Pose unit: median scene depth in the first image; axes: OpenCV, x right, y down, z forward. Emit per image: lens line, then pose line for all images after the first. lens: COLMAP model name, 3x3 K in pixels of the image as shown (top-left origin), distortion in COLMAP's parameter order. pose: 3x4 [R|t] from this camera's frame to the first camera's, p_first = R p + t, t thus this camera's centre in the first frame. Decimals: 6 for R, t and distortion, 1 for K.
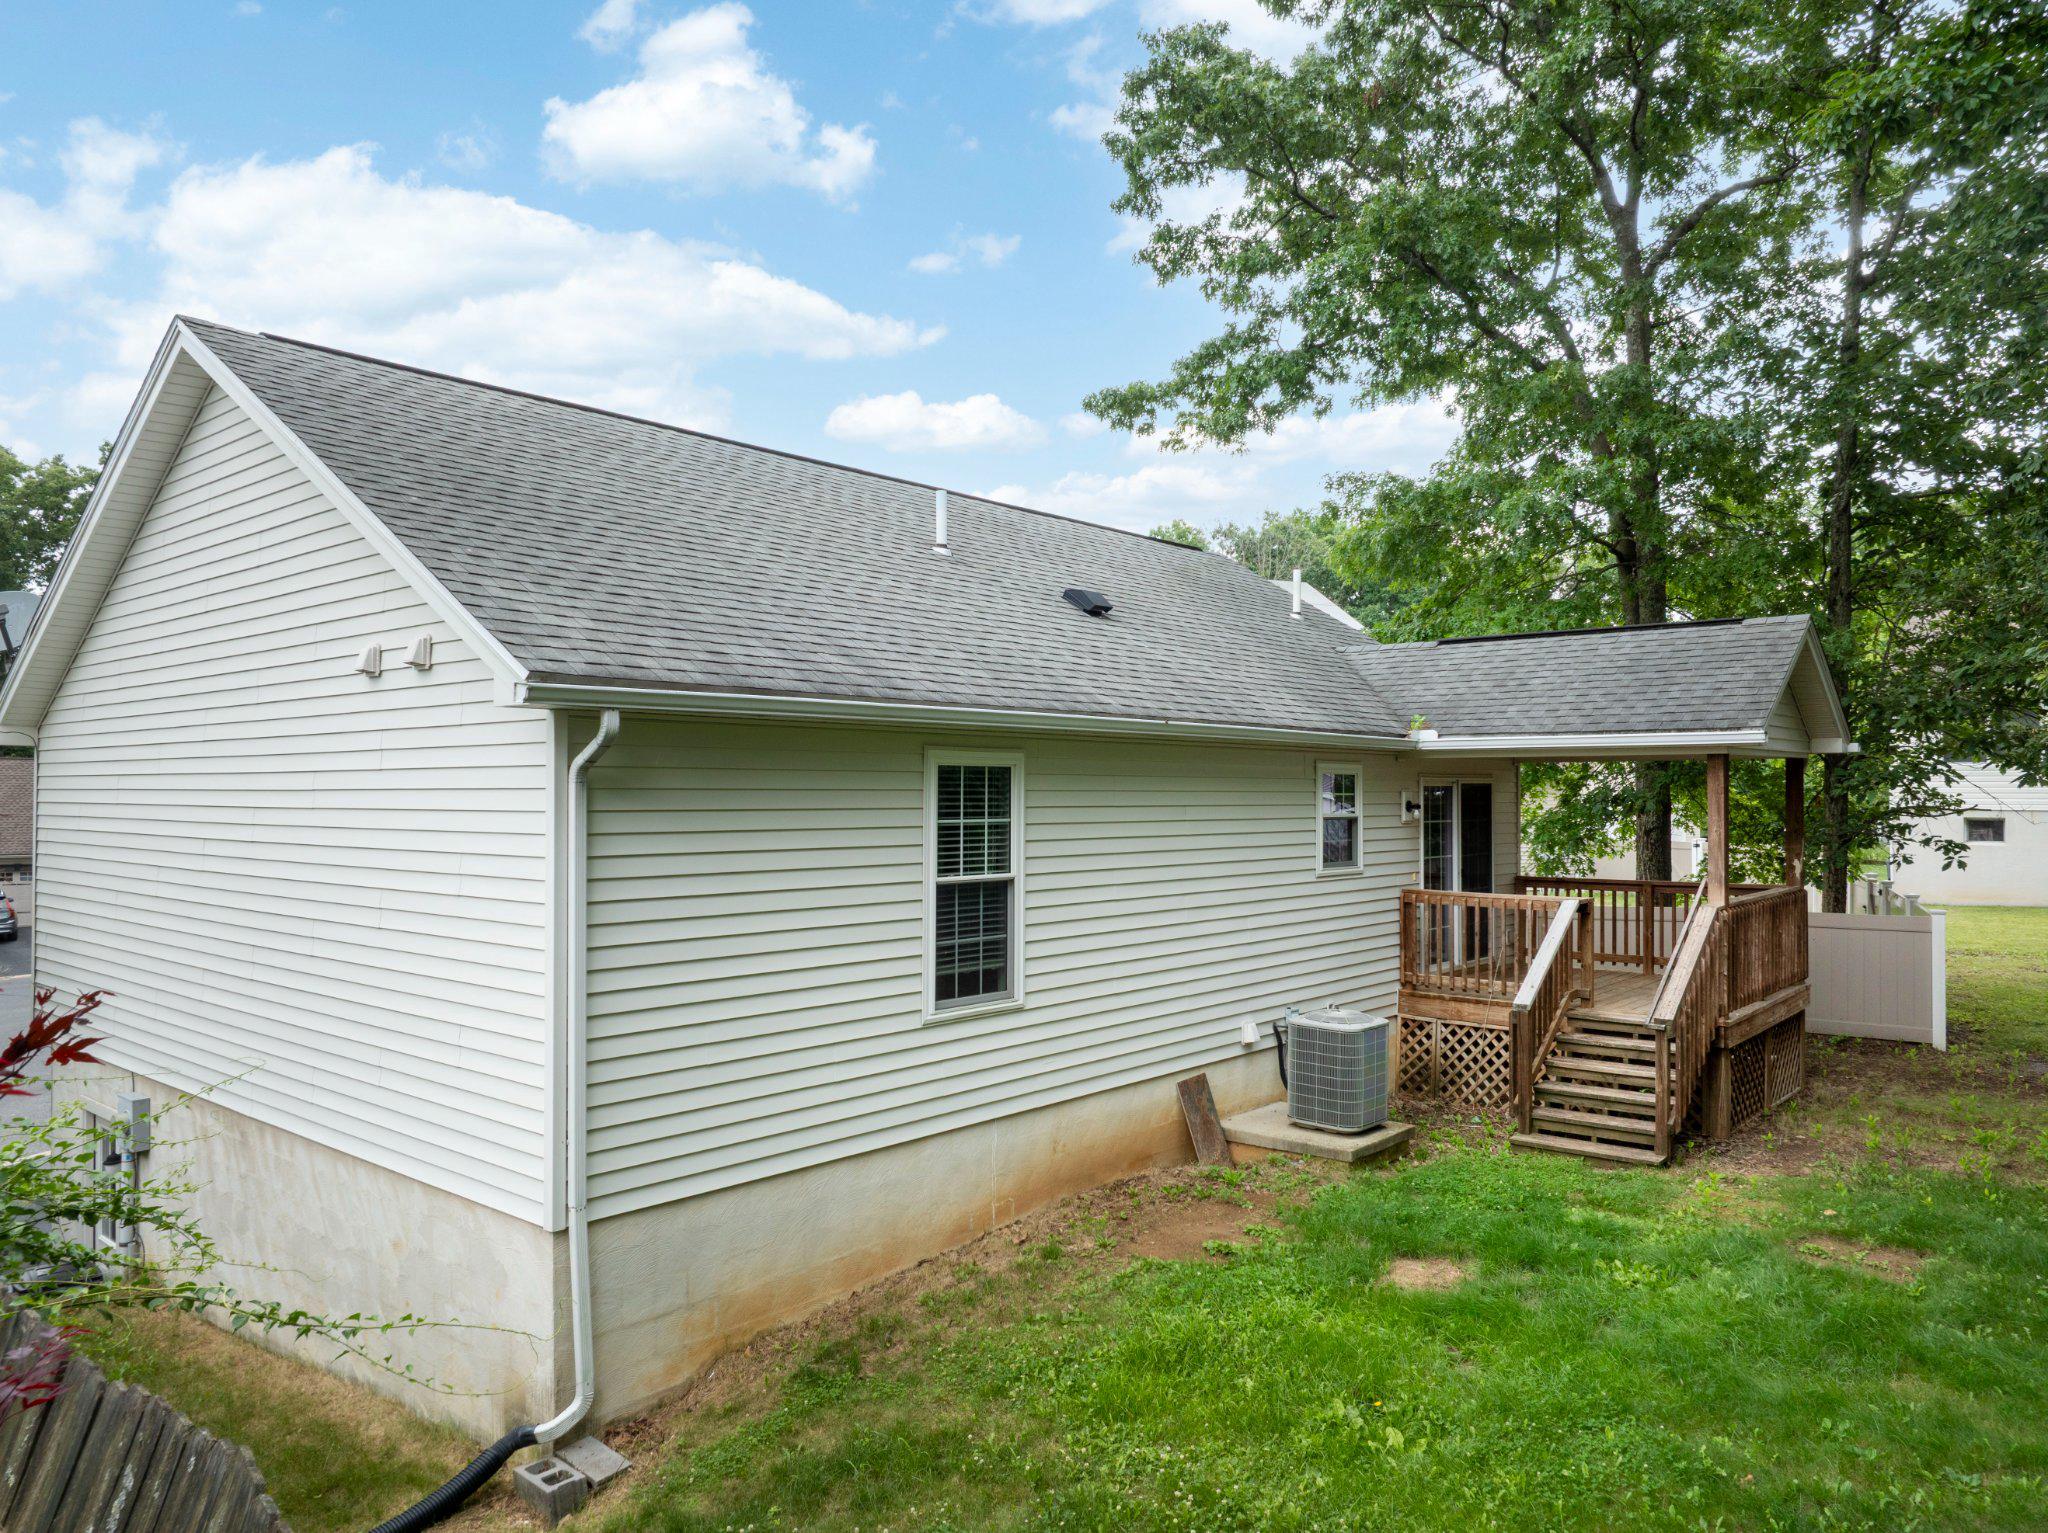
lens RADIAL K [[1441.6, 0, 1027.2], [0, 1441.6, 770.1], [0, 0, 1]] dist [-0.038088, -0.001743]
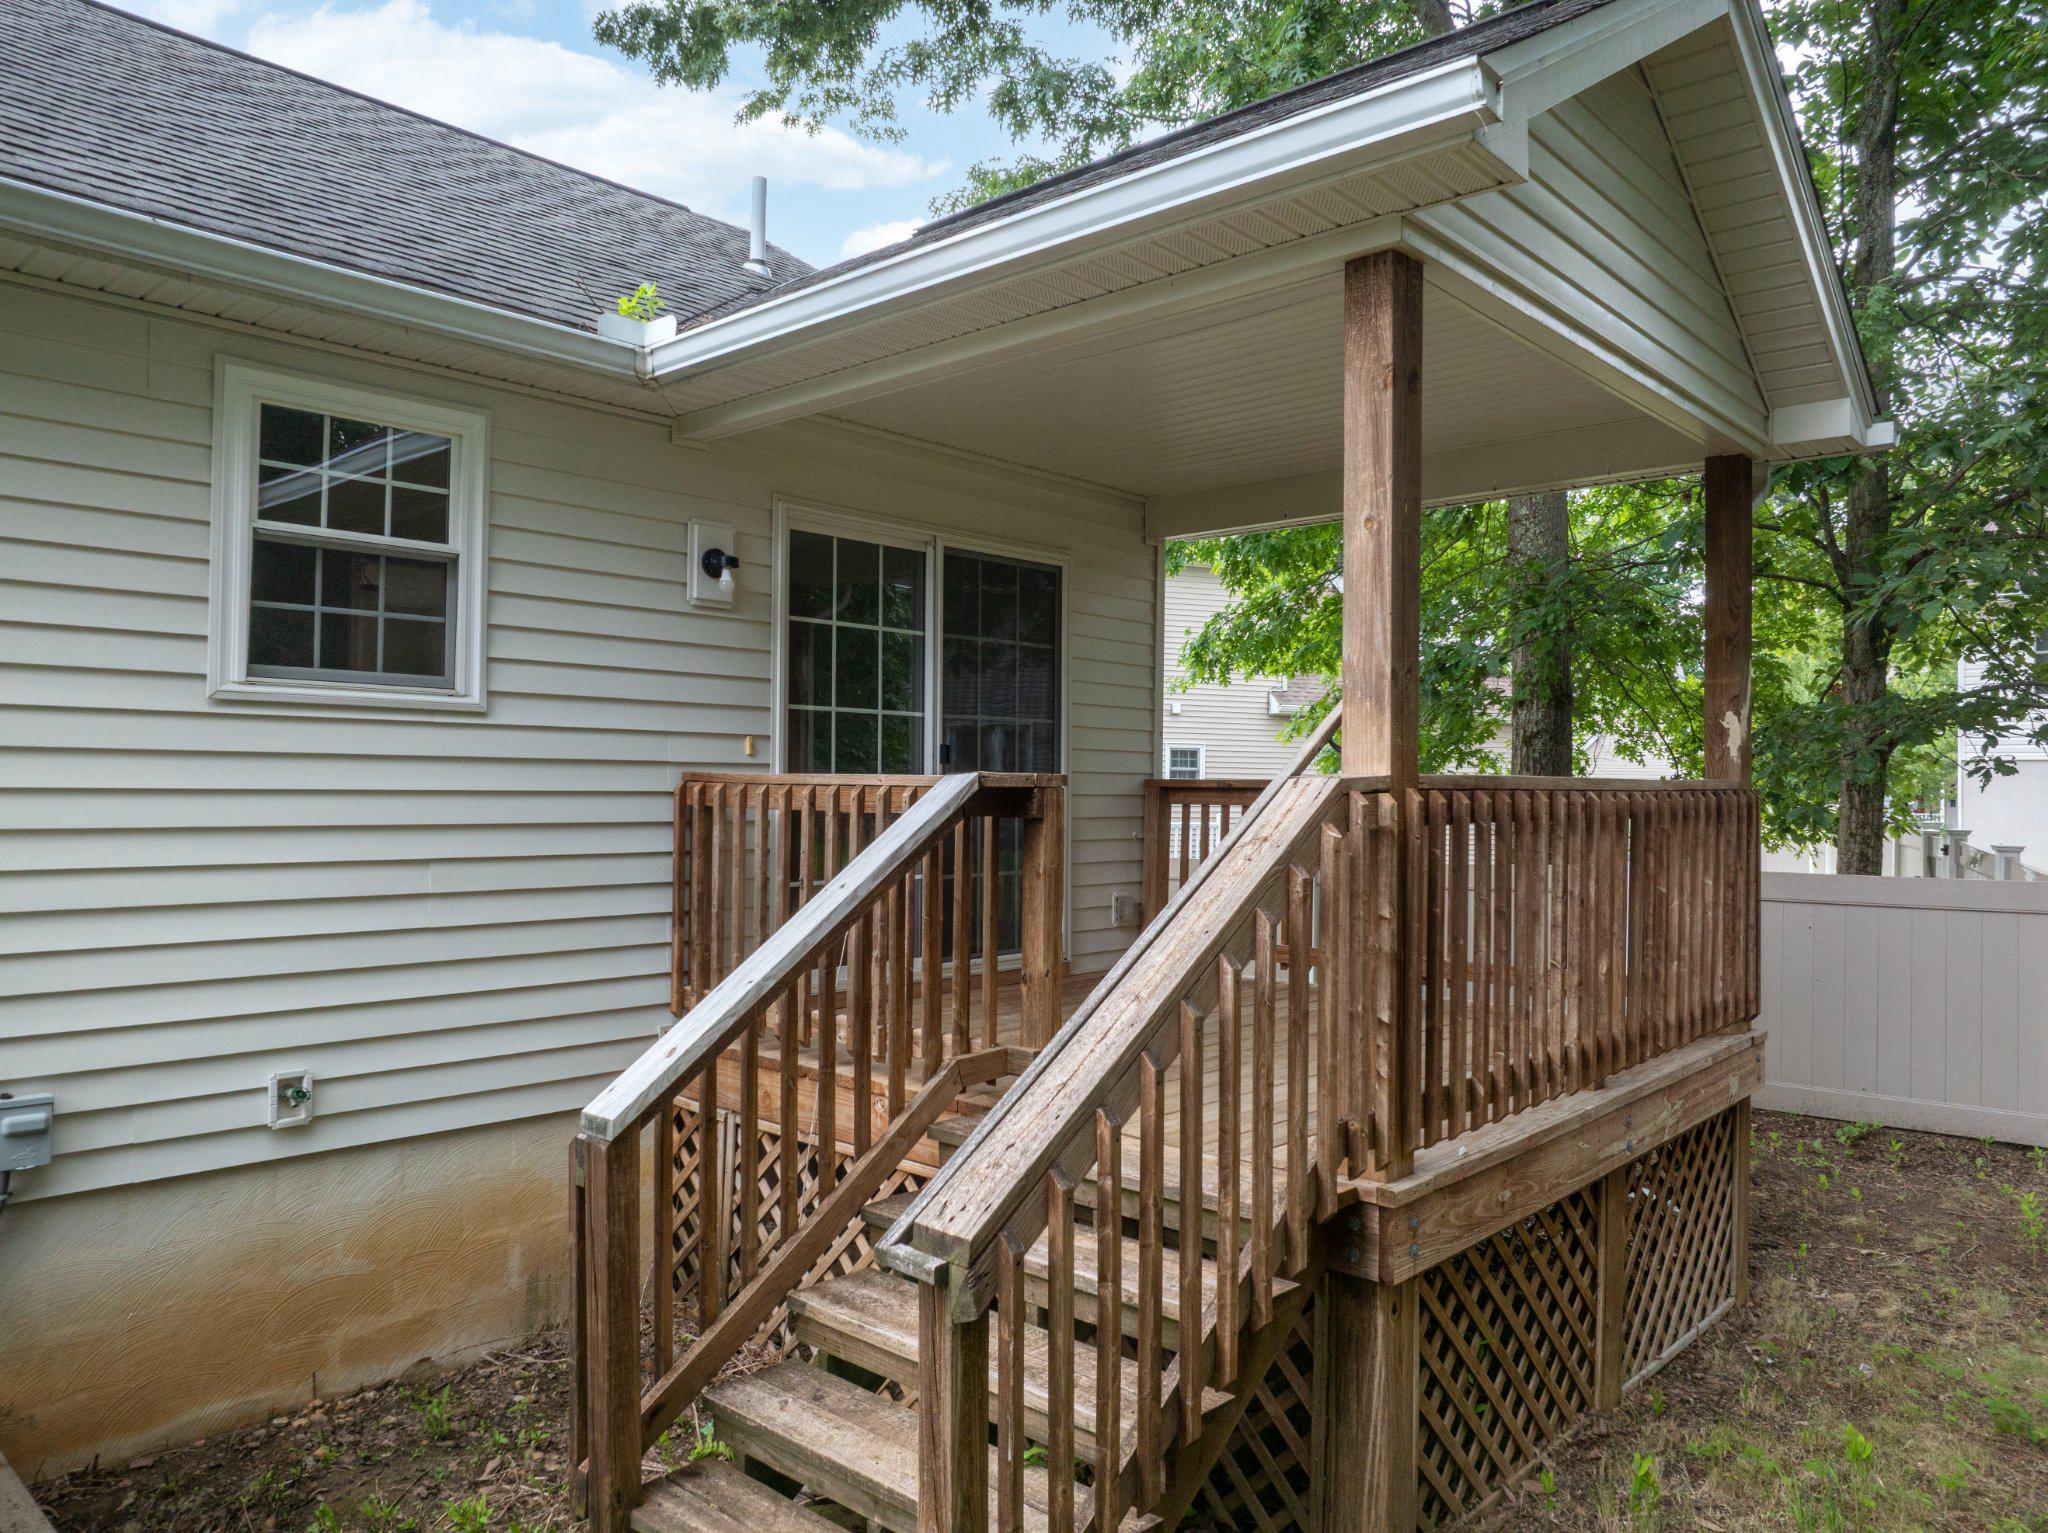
lens RADIAL K [[1441.6, 0, 1020.4], [0, 1441.6, 774.7], [0, 0, 1]] dist [-0.038088, -0.001743]
pose [[0.999296, 0.008936, -0.036439, 0.361000], [-0.008703, 0.999941, 0.006566, 0.079286], [0.036496, -0.006244, 0.999314, 0.604727]]
